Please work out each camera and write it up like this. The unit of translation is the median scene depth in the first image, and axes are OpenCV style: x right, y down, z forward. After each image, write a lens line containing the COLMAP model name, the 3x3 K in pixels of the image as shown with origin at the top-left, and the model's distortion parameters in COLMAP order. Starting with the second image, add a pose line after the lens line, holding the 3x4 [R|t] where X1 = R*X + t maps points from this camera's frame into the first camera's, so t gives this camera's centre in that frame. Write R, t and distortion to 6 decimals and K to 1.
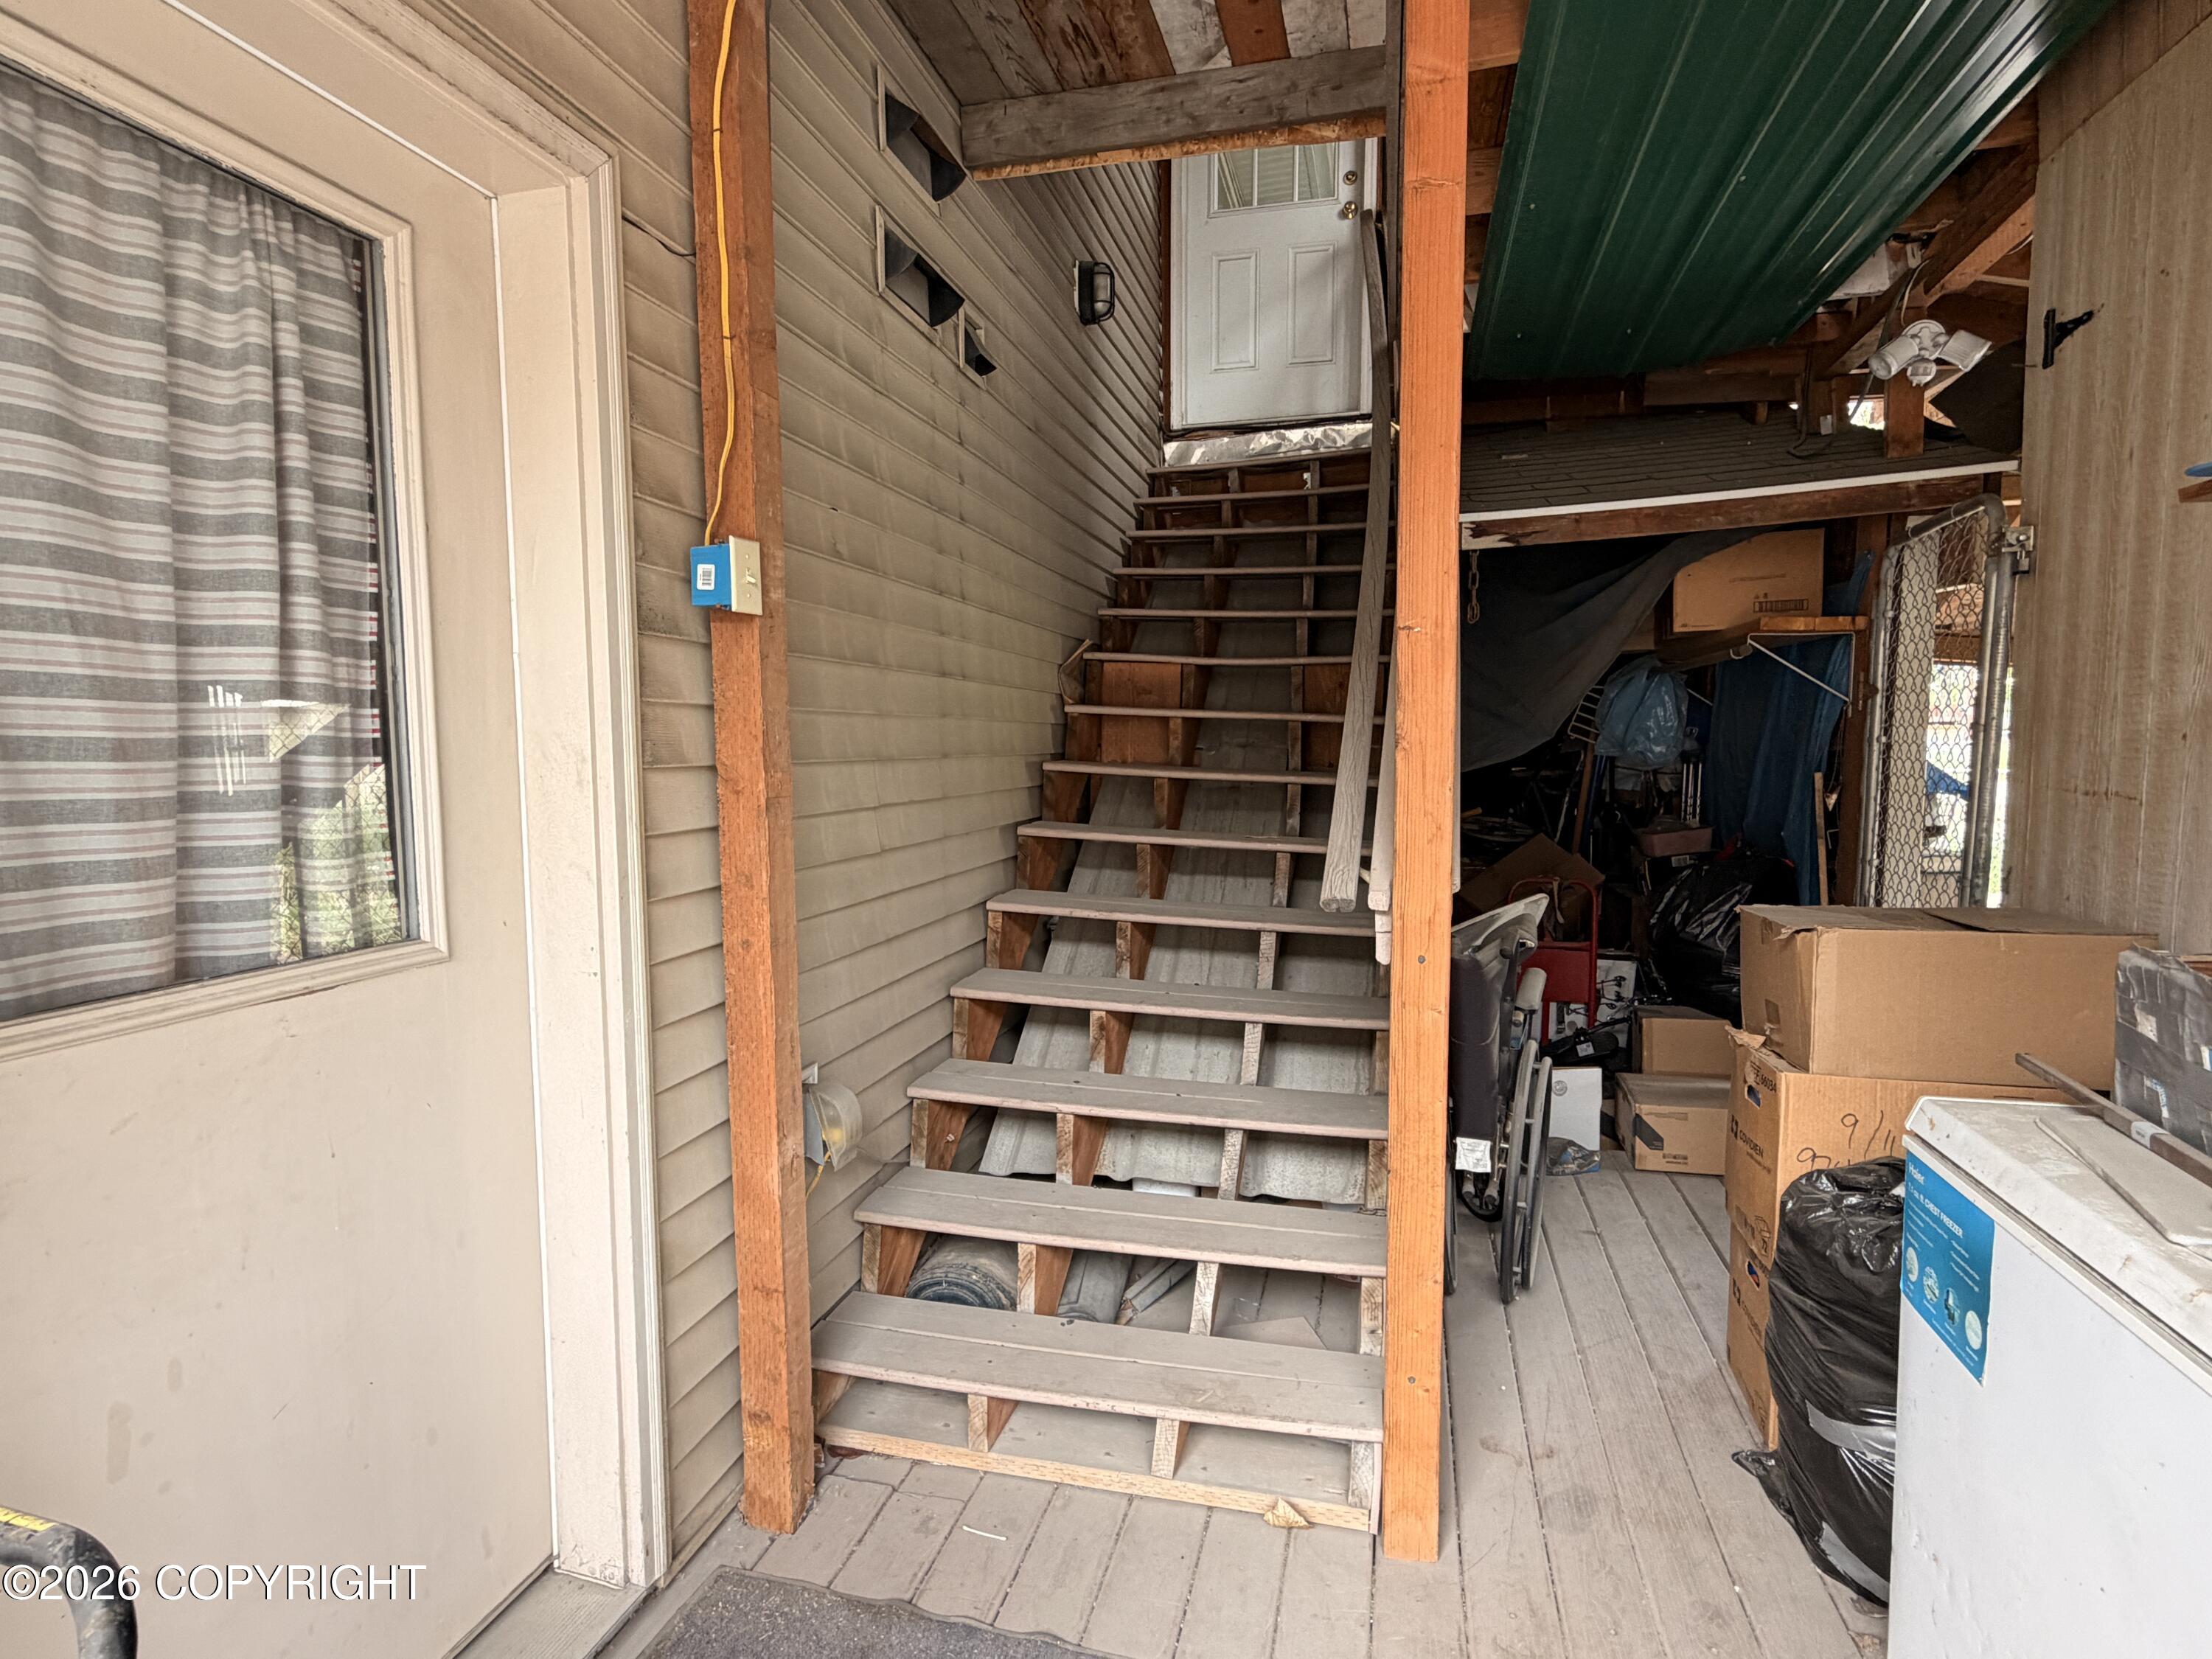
lens RADIAL K [[1150.9, 0, 1106.0], [0, 1150.9, 829.5], [0, 0, 1]] dist [0.001642, 0.000027]
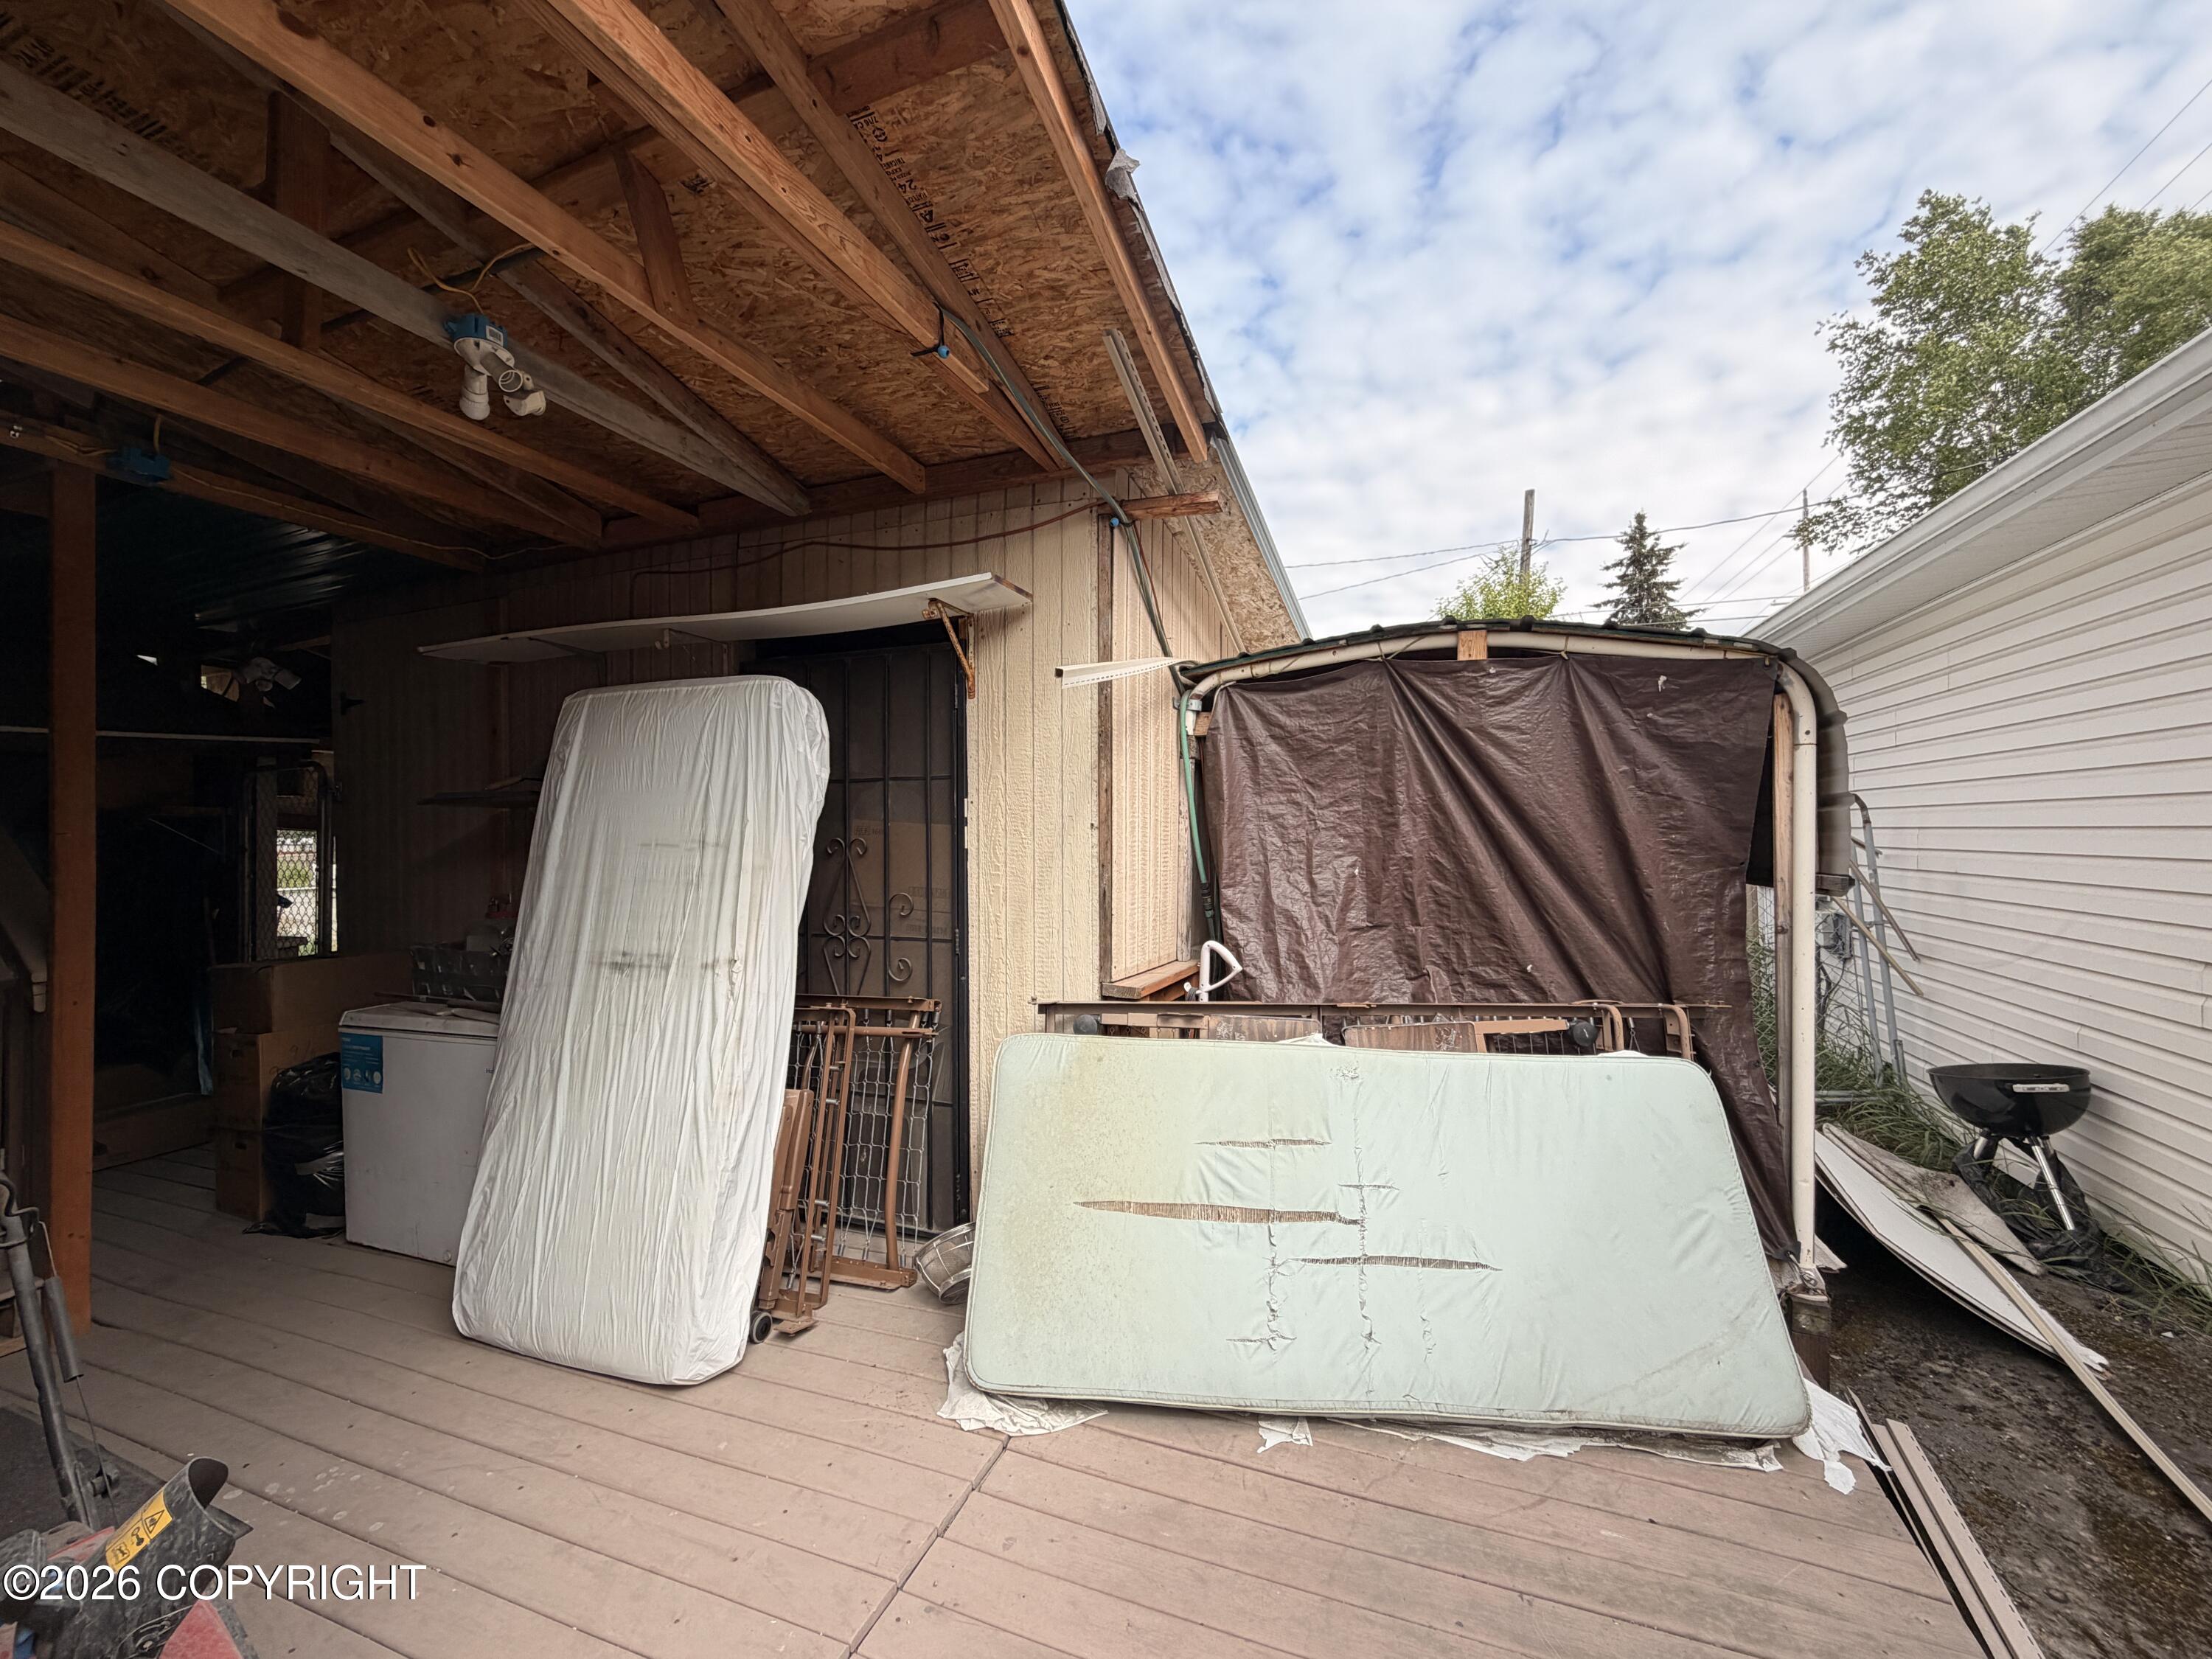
lens RADIAL K [[876.8, 0, 1106.0], [0, 876.8, 829.5], [0, 0, 1]] dist [0.012270, 0.000092]
pose [[0.135997, 0.004058, 0.990701, -0.805824], [0.121886, 0.992326, -0.020796, 0.063229], [-0.983183, 0.123581, 0.134459, -0.782850]]
